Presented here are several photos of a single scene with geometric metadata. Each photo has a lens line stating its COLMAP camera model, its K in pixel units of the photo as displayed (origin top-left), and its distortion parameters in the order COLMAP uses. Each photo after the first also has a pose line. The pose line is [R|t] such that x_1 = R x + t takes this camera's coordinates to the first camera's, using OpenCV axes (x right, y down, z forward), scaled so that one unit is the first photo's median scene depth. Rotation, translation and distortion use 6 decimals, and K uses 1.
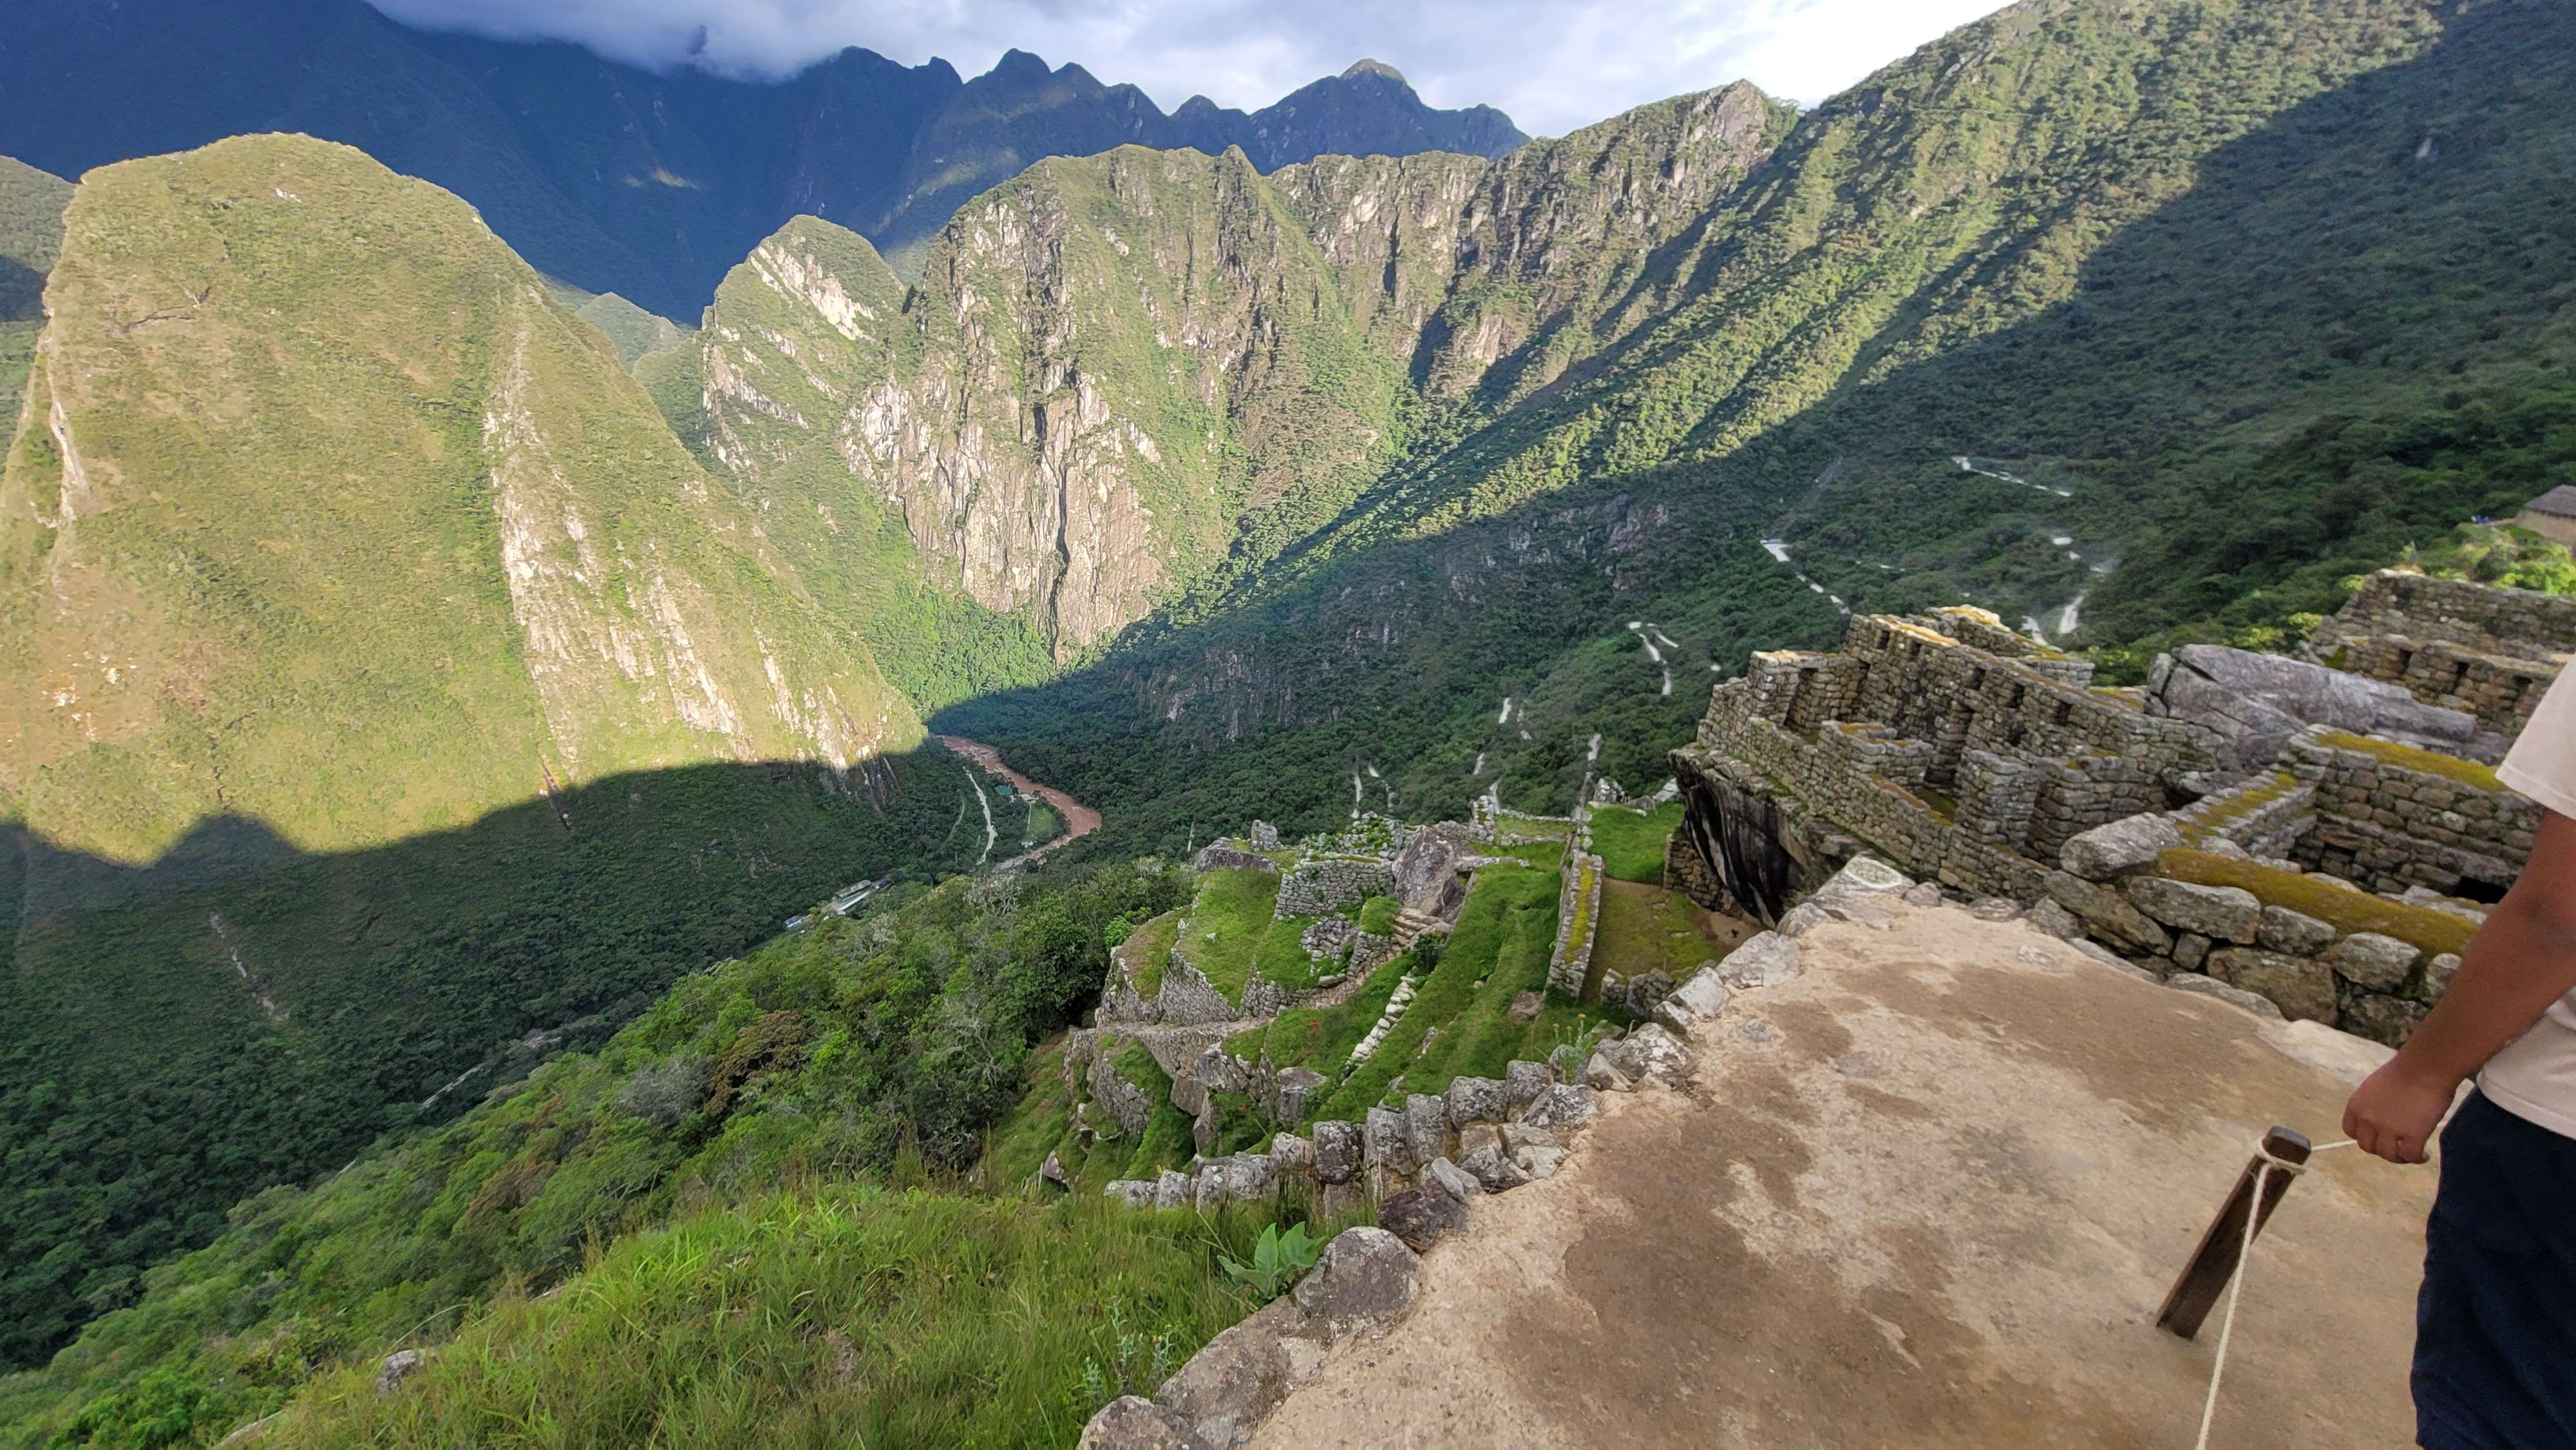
lens RADIAL K [[1042.9, 0, 1257.1], [0, 1042.9, 708.8], [0, 0, 1]] dist [0.005262, -0.002484]
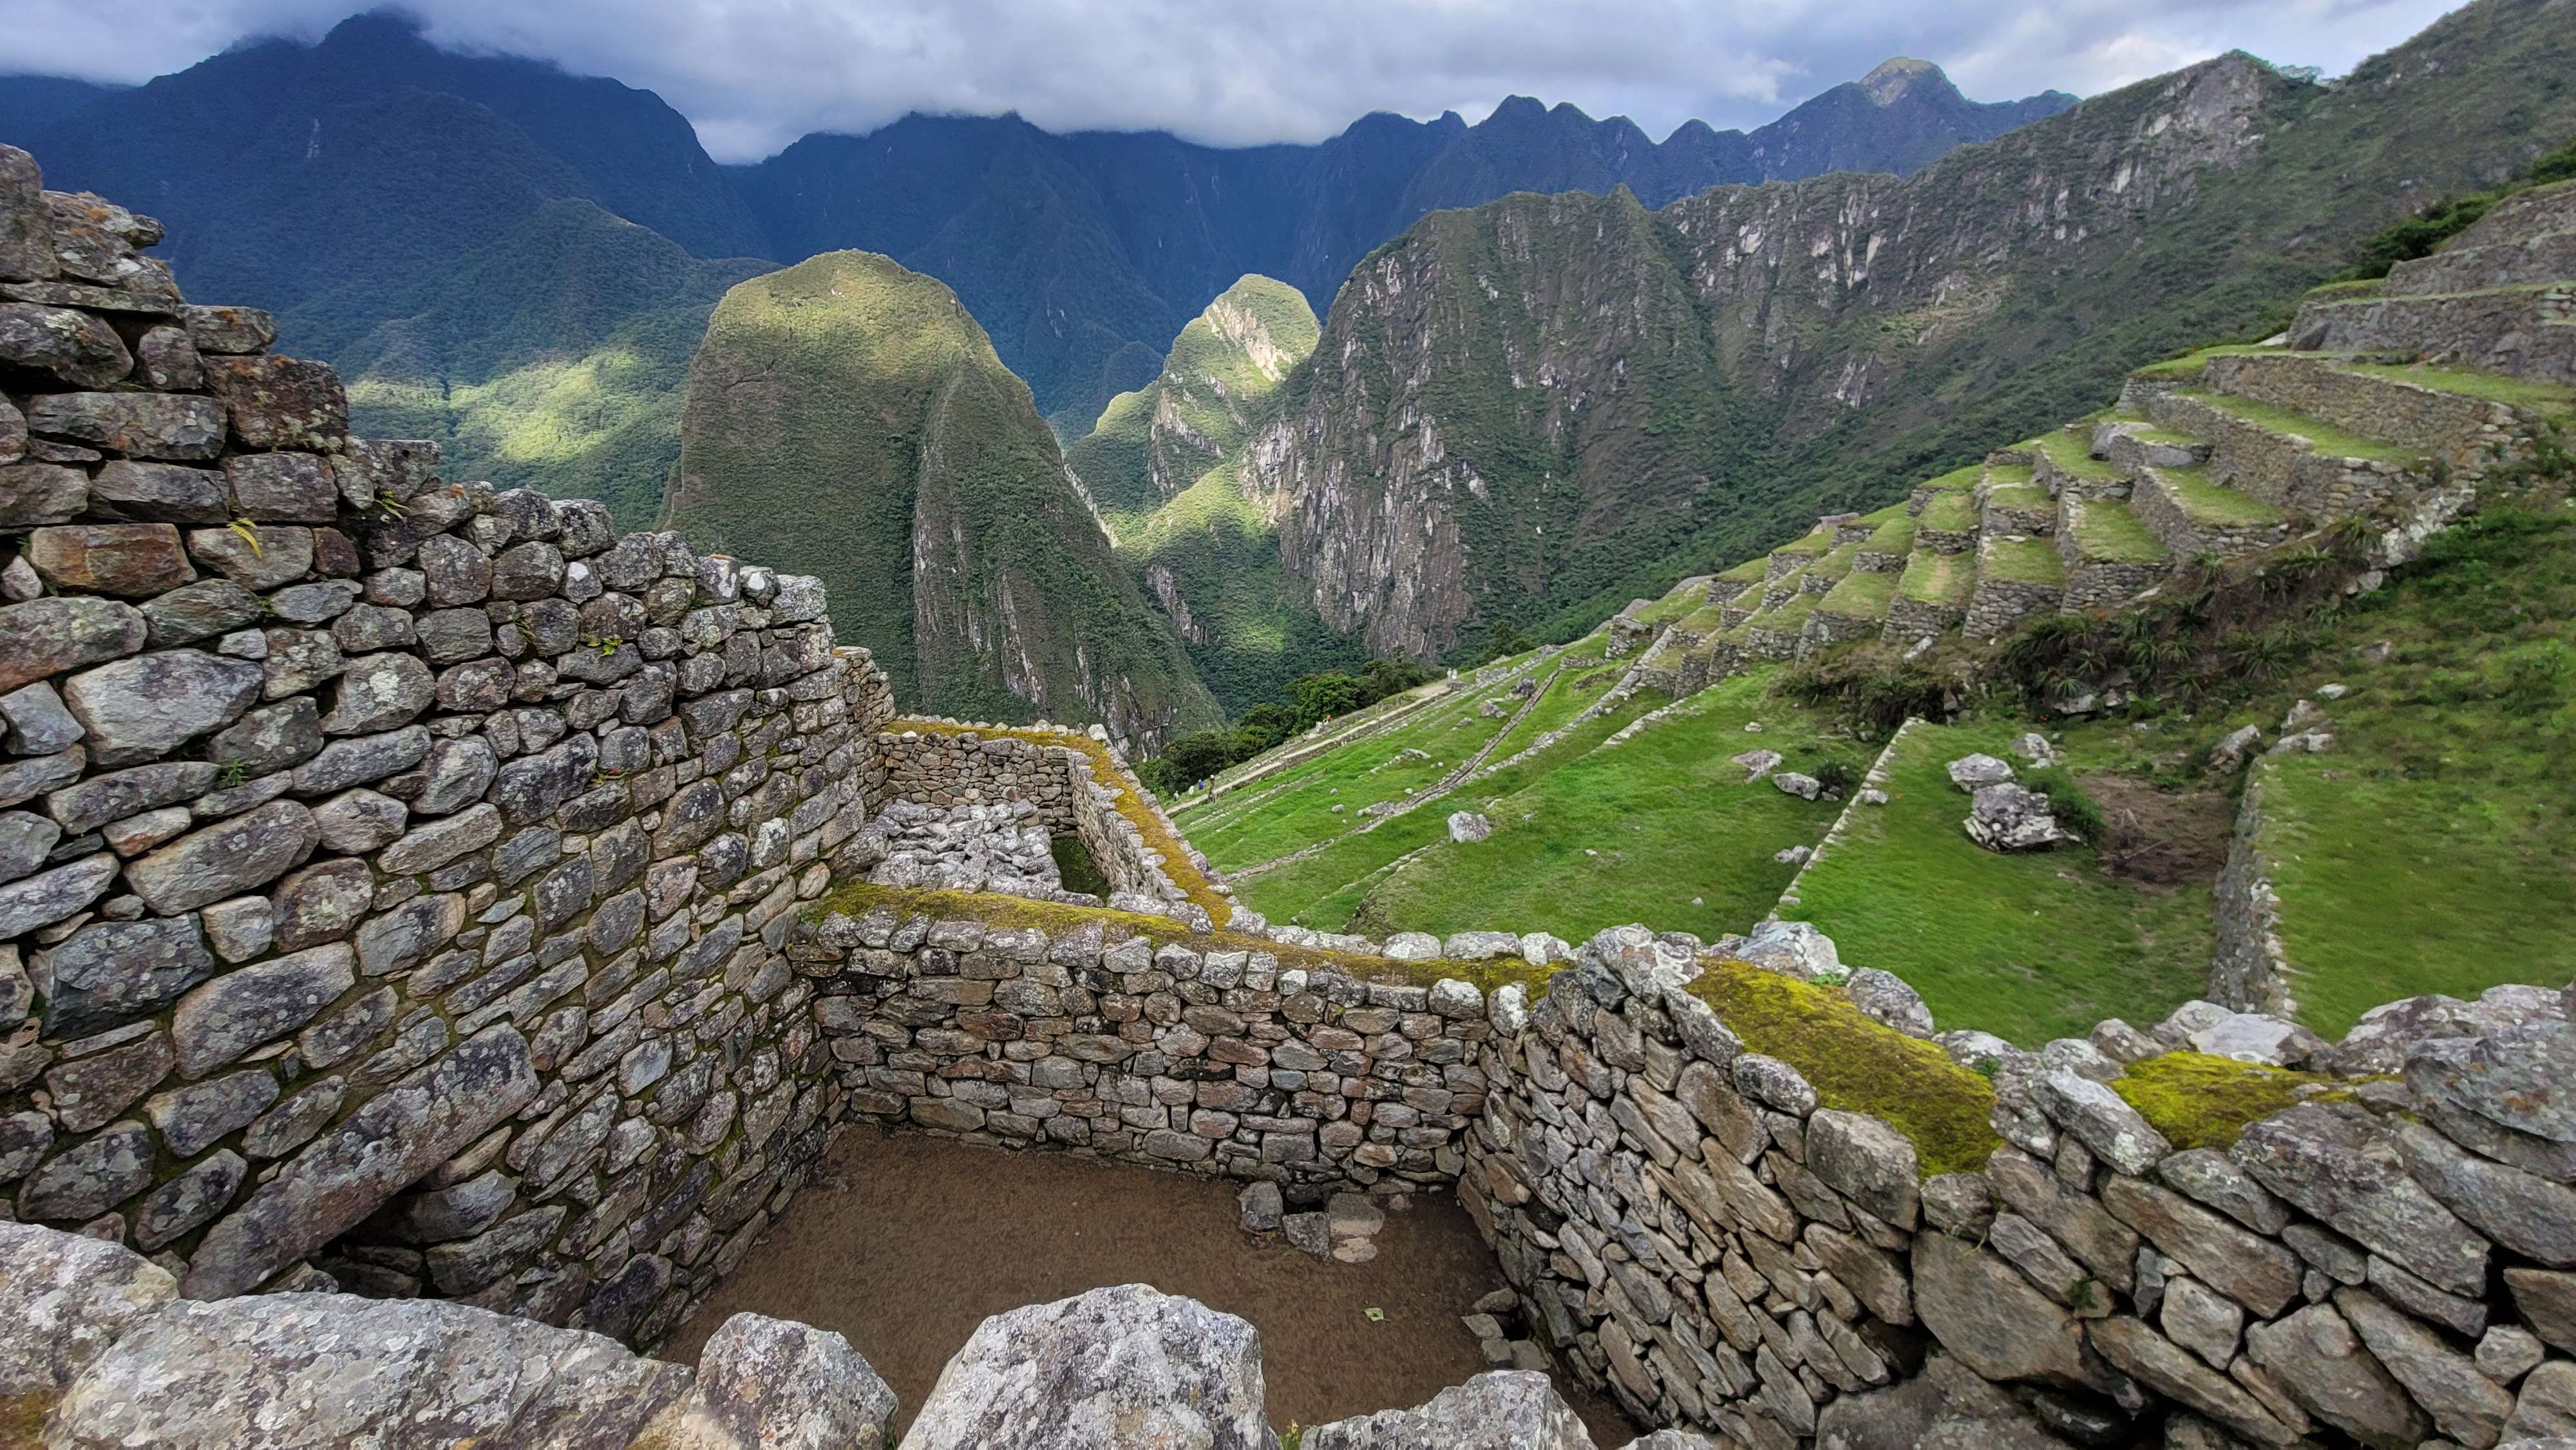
lens RADIAL K [[1042.9, 0, 1295.8], [0, 1042.9, 704.0], [0, 0, 1]] dist [0.005262, -0.002484]
pose [[0.894710, 0.124663, -0.428897, 0.190499], [-0.136021, 0.990697, 0.004206, -0.016232], [0.425432, 0.054576, 0.903343, 0.007522]]
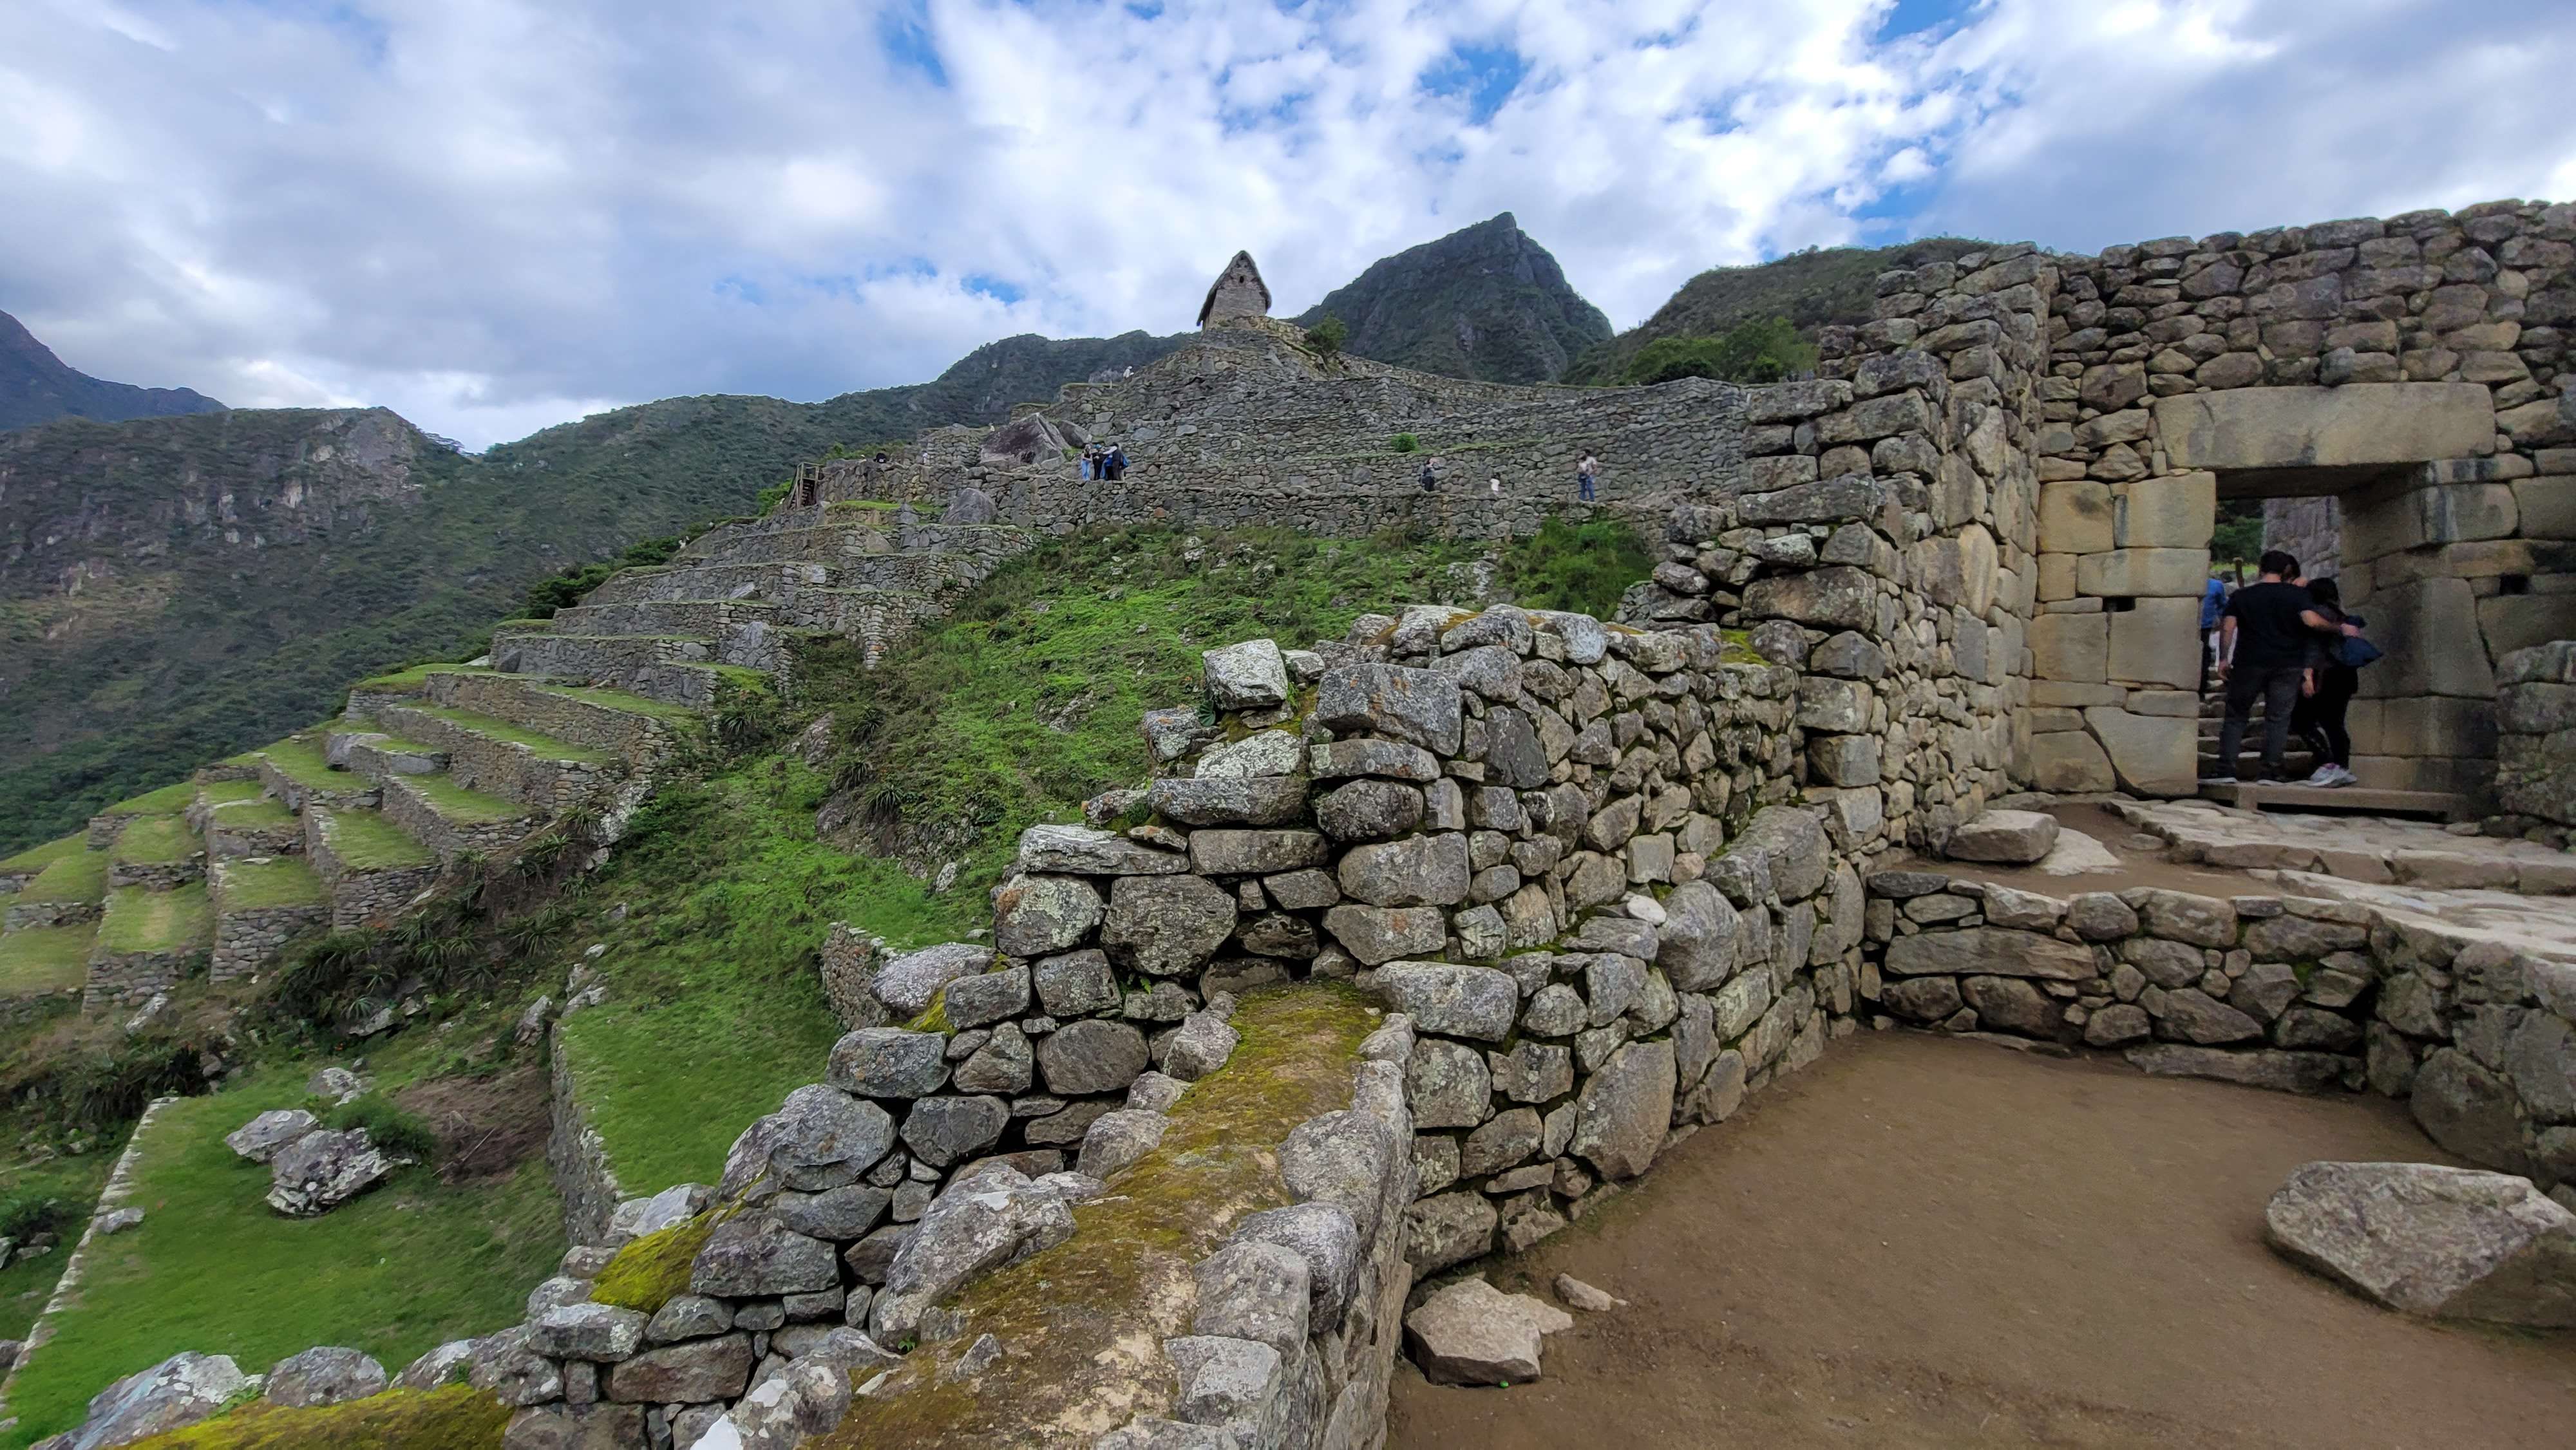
lens RADIAL K [[1042.9, 0, 1284.5], [0, 1042.9, 720.9], [0, 0, 1]] dist [0.005262, -0.002484]
pose [[0.601500, 0.008031, 0.798833, 0.183655], [0.230851, 0.955542, -0.183432, -0.014589], [-0.764791, 0.294746, 0.572904, -0.000805]]
